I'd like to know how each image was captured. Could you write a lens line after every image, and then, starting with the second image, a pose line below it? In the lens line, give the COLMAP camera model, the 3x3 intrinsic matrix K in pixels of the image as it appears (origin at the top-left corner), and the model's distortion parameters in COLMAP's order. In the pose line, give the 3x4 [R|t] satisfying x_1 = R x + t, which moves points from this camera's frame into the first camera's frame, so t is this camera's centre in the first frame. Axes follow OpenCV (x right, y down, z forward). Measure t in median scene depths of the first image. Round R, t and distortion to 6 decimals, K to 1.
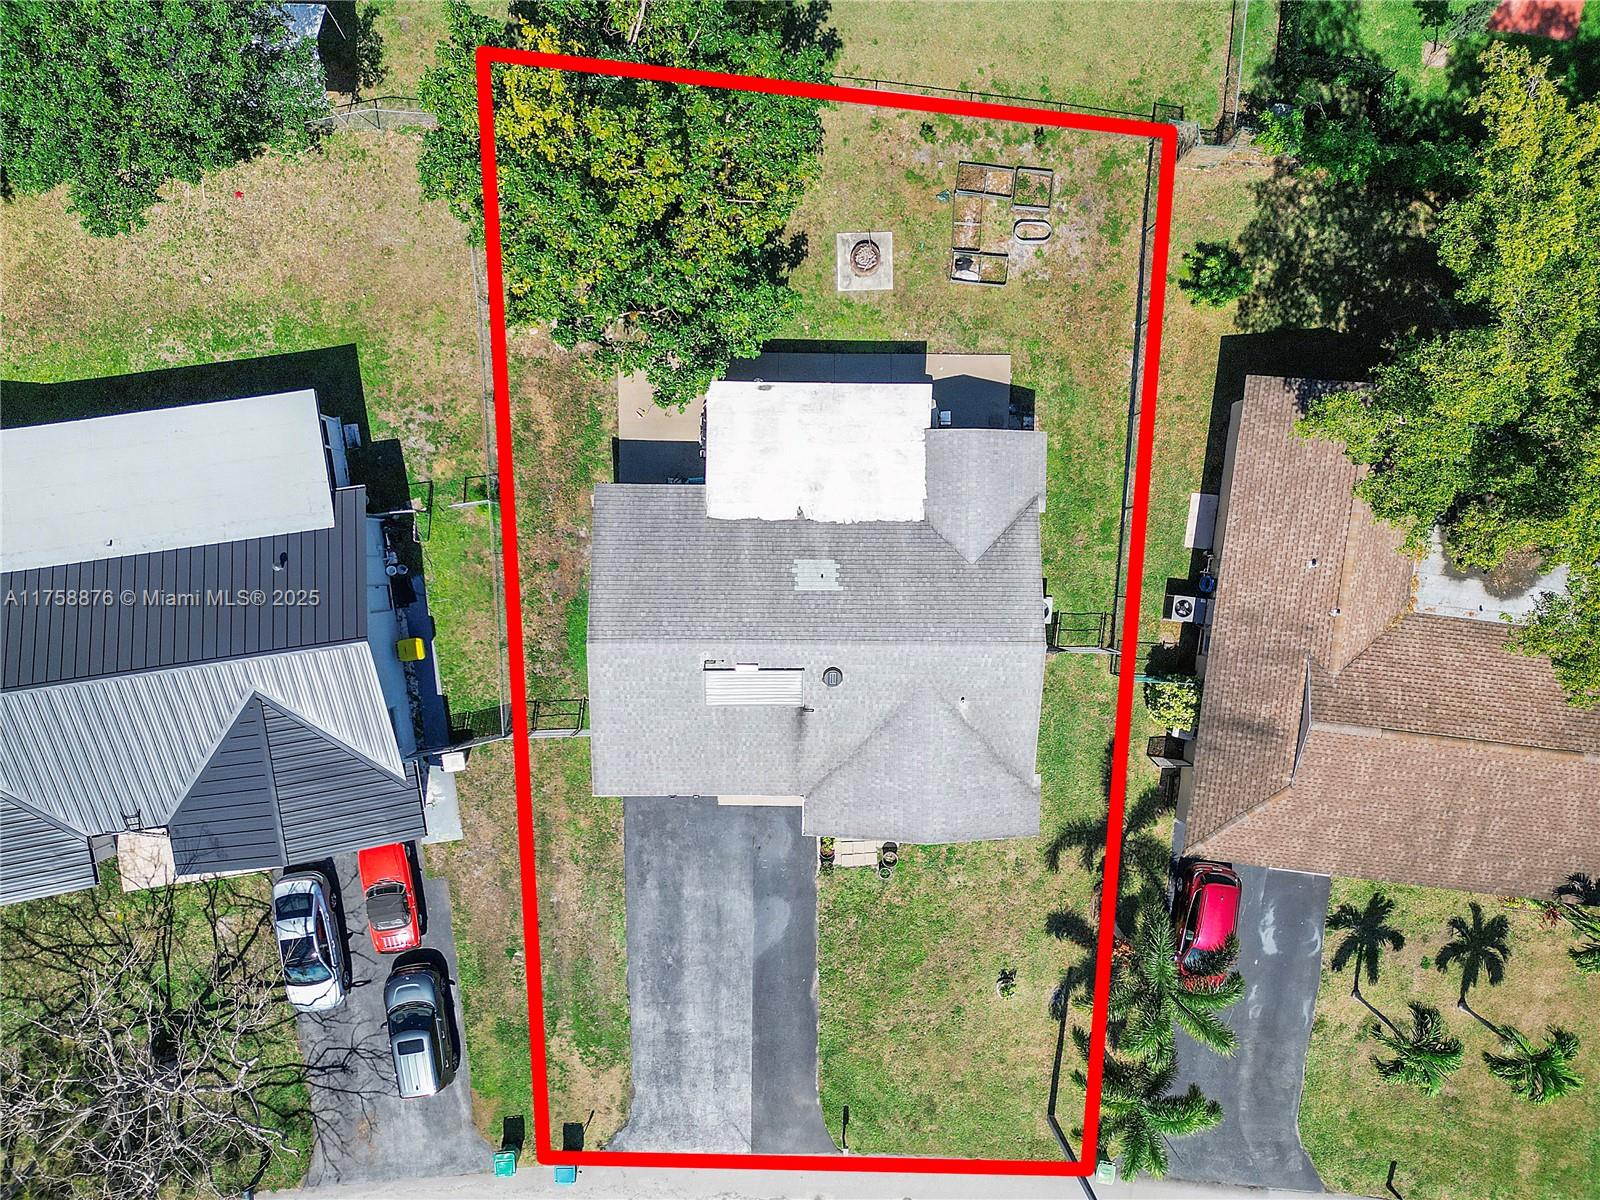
lens RADIAL K [[1118.9, 0, 800.0], [0, 1118.9, 600.0], [0, 0, 1]] dist [0.061773, -0.047424]
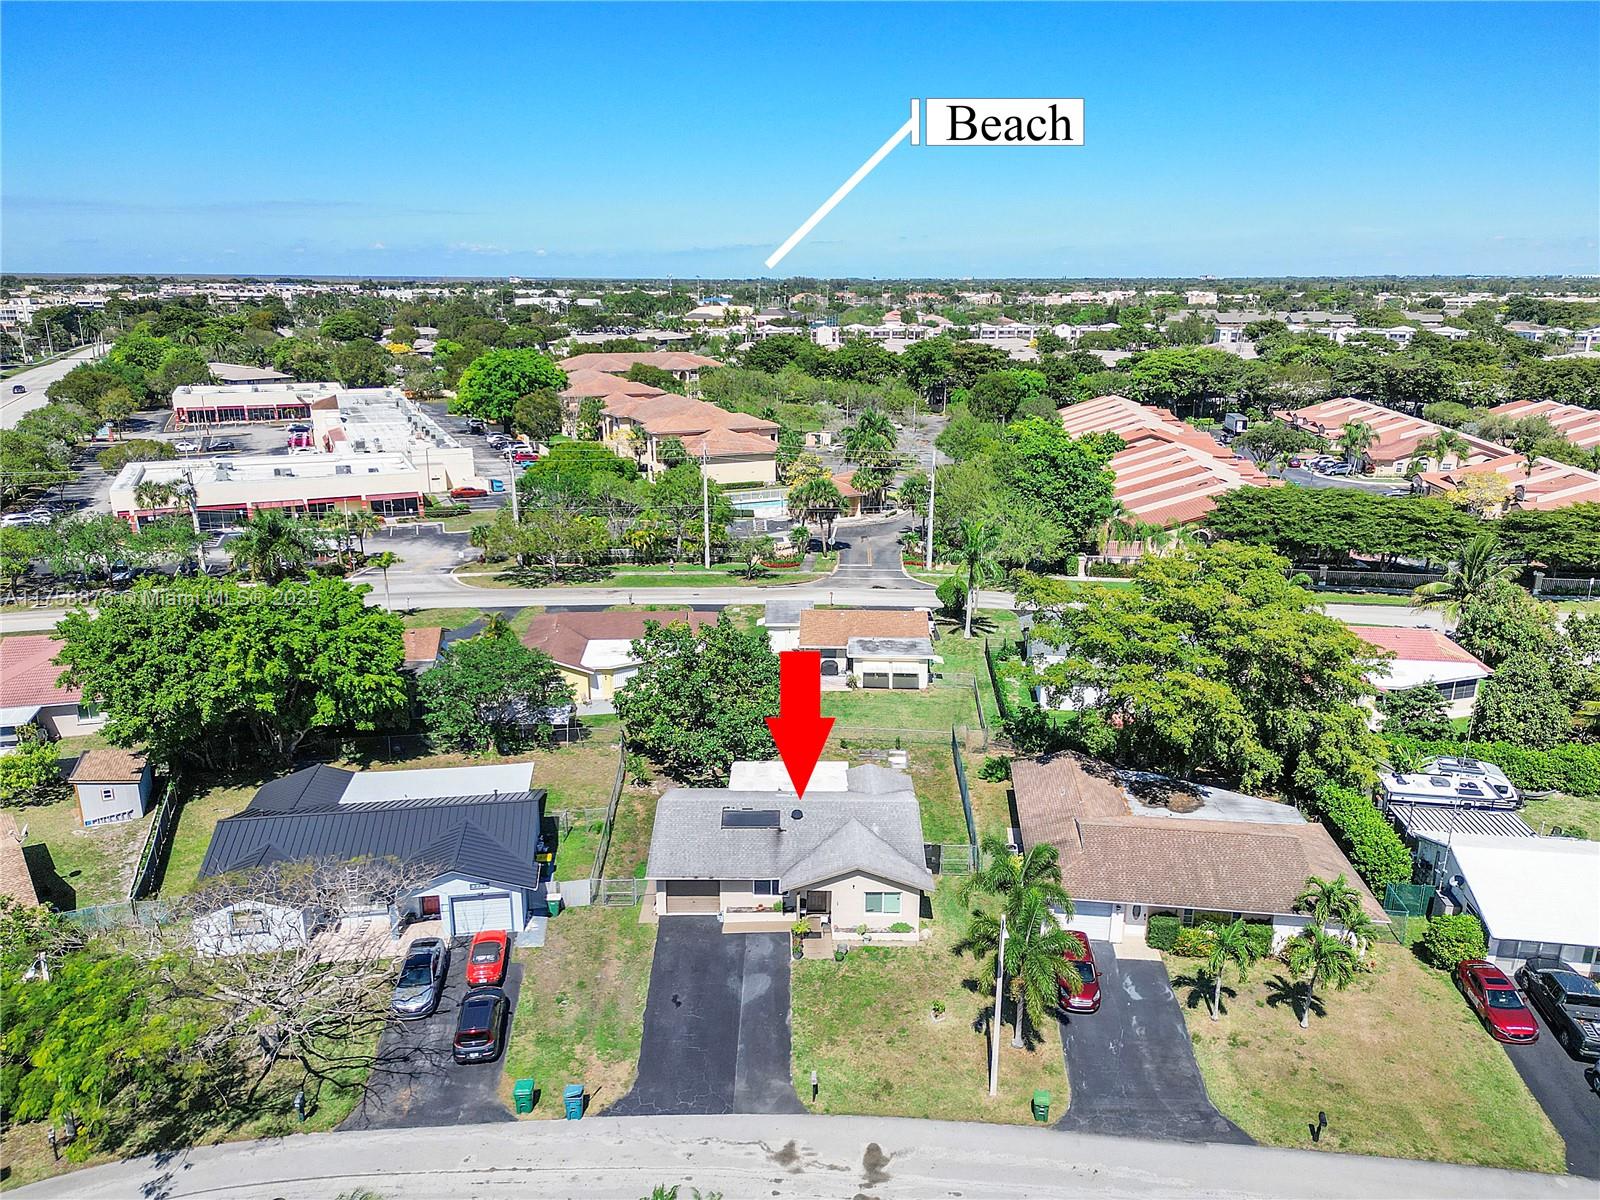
lens RADIAL K [[1118.9, 0, 800.0], [0, 1118.9, 600.0], [0, 0, 1]] dist [0.061773, -0.047424]
pose [[0.999706, -0.024202, 0.001110, 0.035506], [0.007120, 0.249678, -0.968303, 1.469819], [0.023158, 0.968026, 0.249777, 0.220729]]
